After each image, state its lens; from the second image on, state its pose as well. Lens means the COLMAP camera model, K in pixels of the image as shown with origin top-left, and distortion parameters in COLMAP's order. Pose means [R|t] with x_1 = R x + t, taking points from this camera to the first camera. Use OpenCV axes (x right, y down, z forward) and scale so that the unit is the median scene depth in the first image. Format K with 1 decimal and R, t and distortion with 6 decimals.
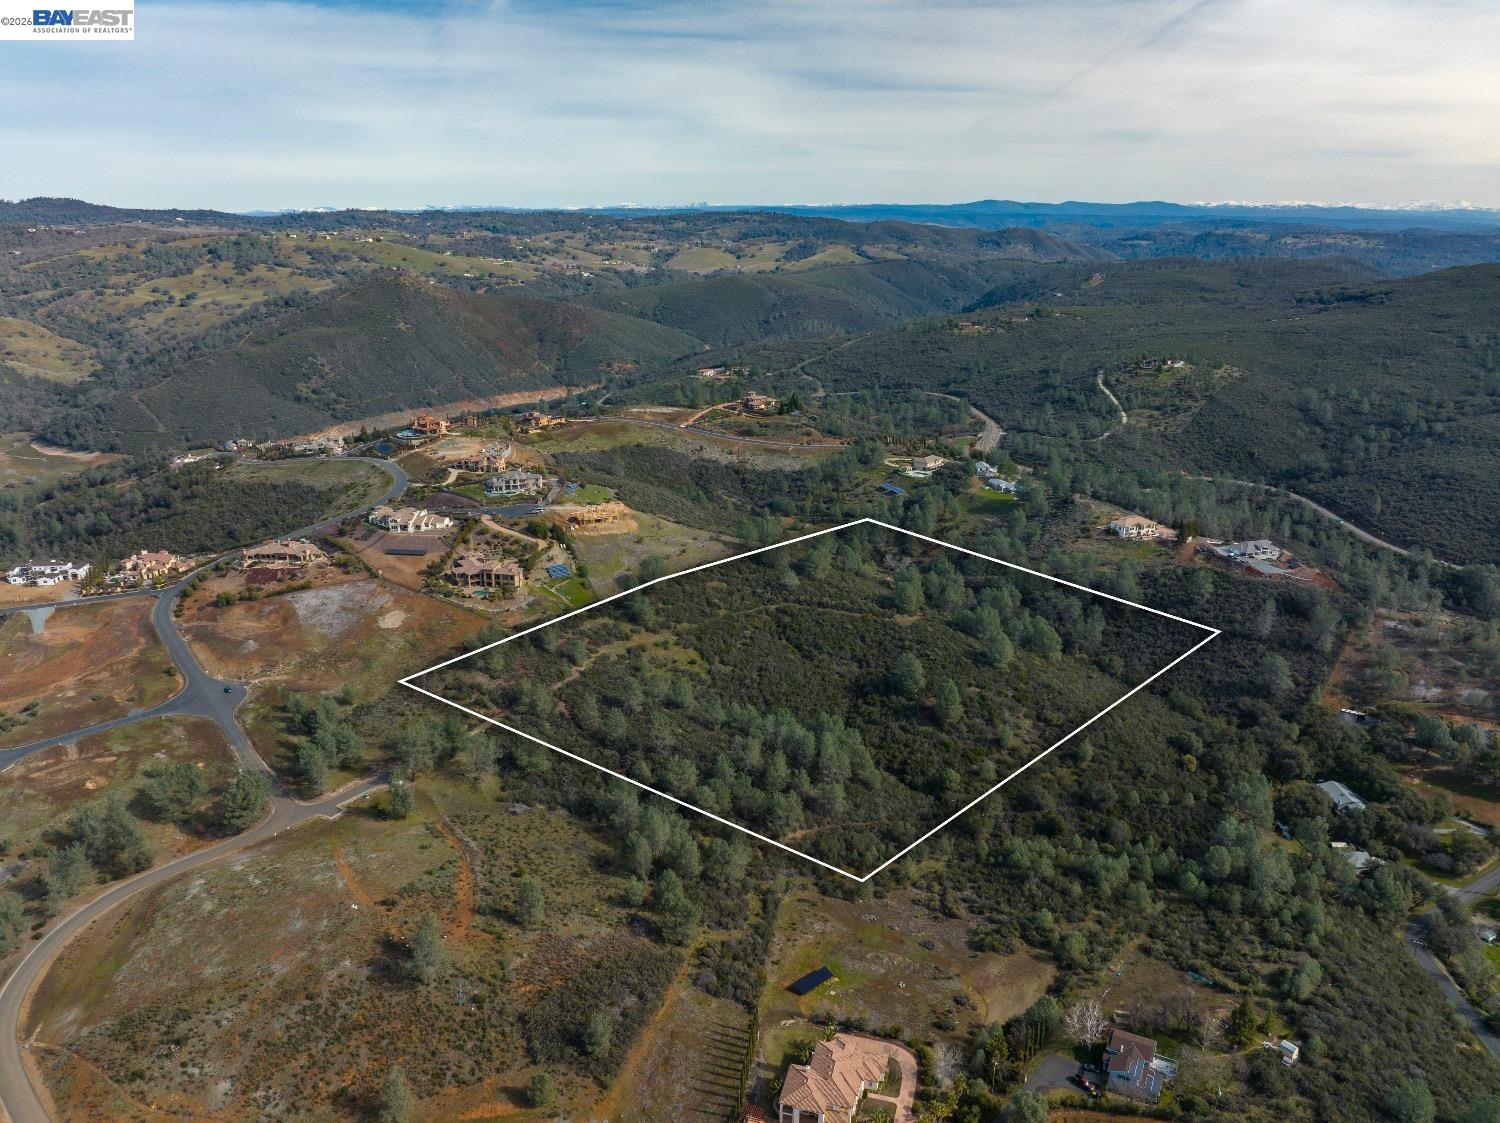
lens RADIAL K [[1046.7, 0, 750.0], [0, 1046.7, 561.5], [0, 0, 1]] dist [-0.033007, -0.002688]
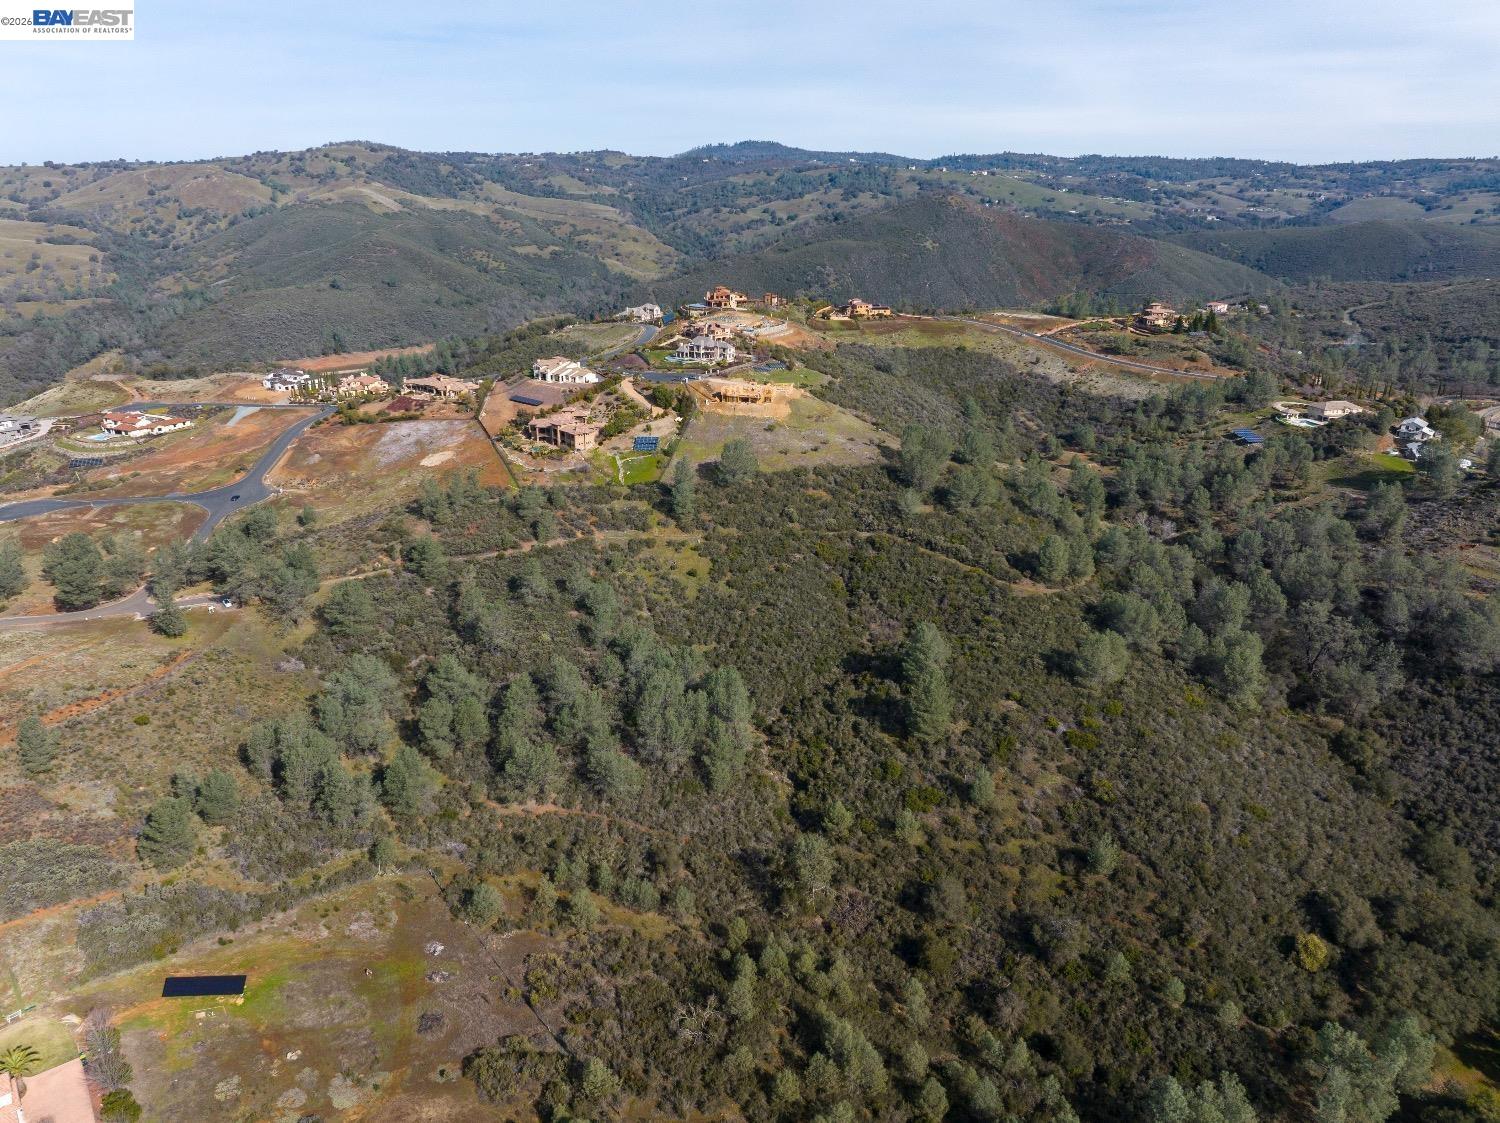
lens RADIAL K [[1051.7, 0, 750.0], [0, 1051.7, 561.5], [0, 0, 1]] dist [-0.041098, 0.003491]
pose [[0.816038, 0.199775, -0.542377, 0.399413], [-0.180423, 0.979524, 0.089333, 0.012880], [0.549117, 0.024958, 0.835372, 0.397647]]
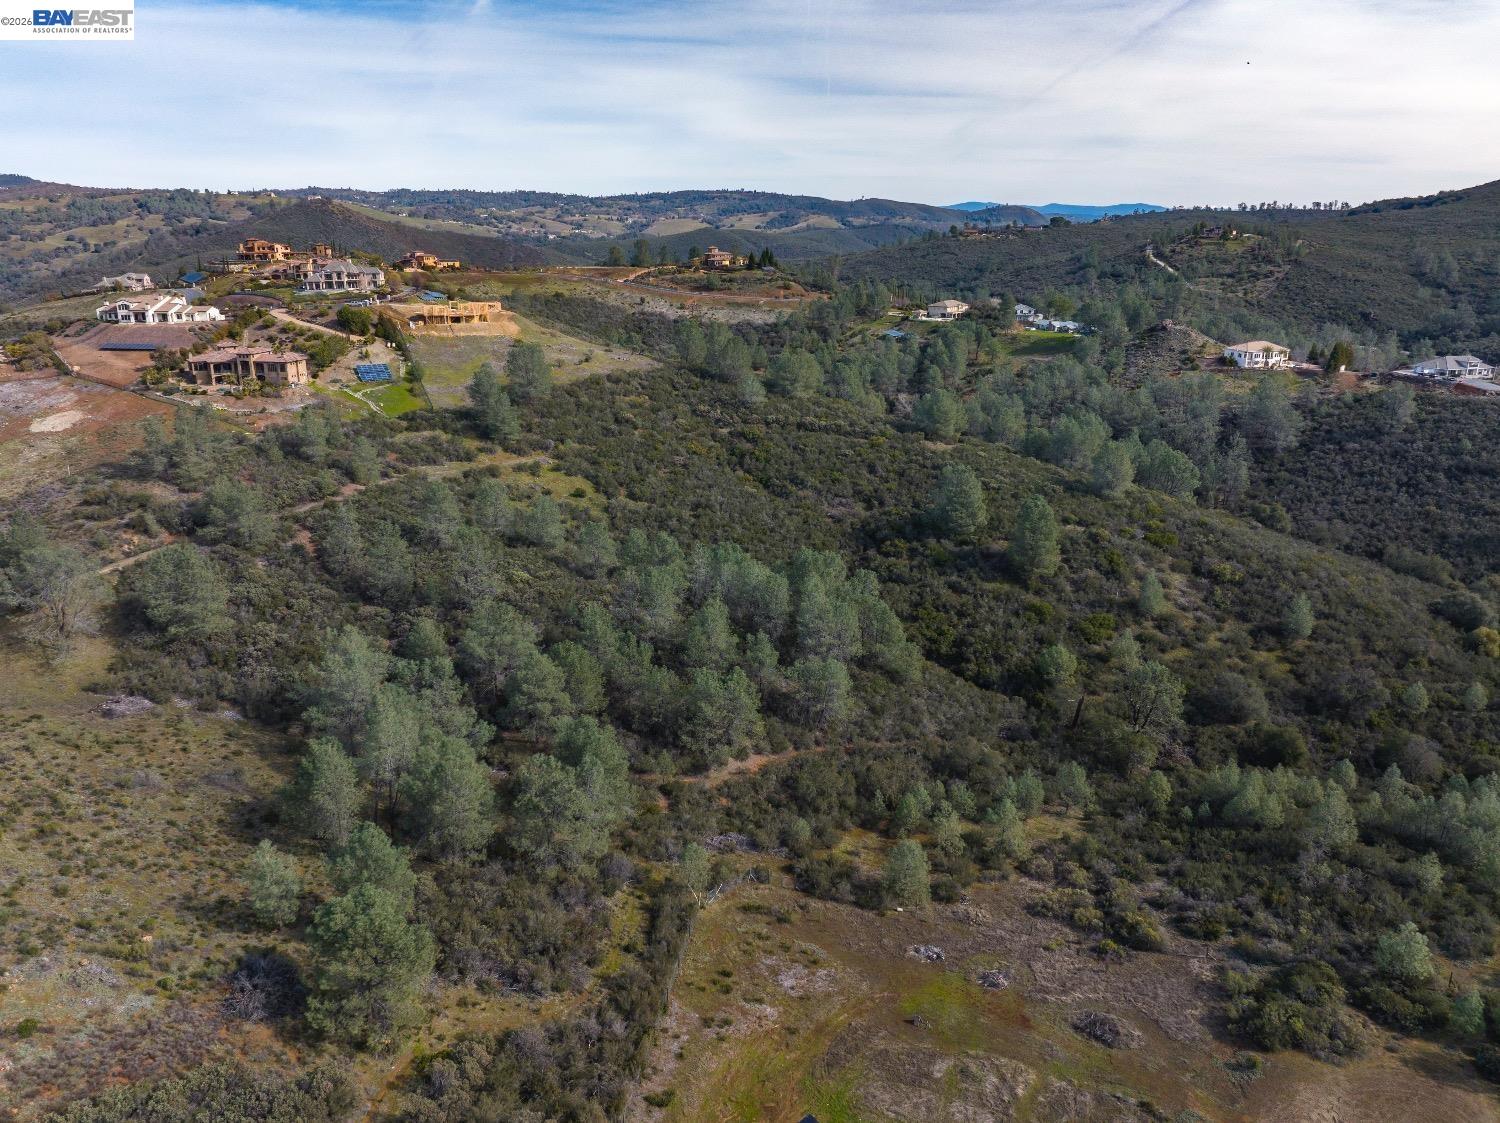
lens RADIAL K [[1051.7, 0, 750.0], [0, 1051.7, 561.5], [0, 0, 1]] dist [-0.041098, 0.003491]
pose [[0.999880, -0.004388, 0.014882, 0.031382], [0.004463, 0.999978, -0.004970, 0.140196], [-0.014860, 0.005036, 0.999877, 0.432760]]
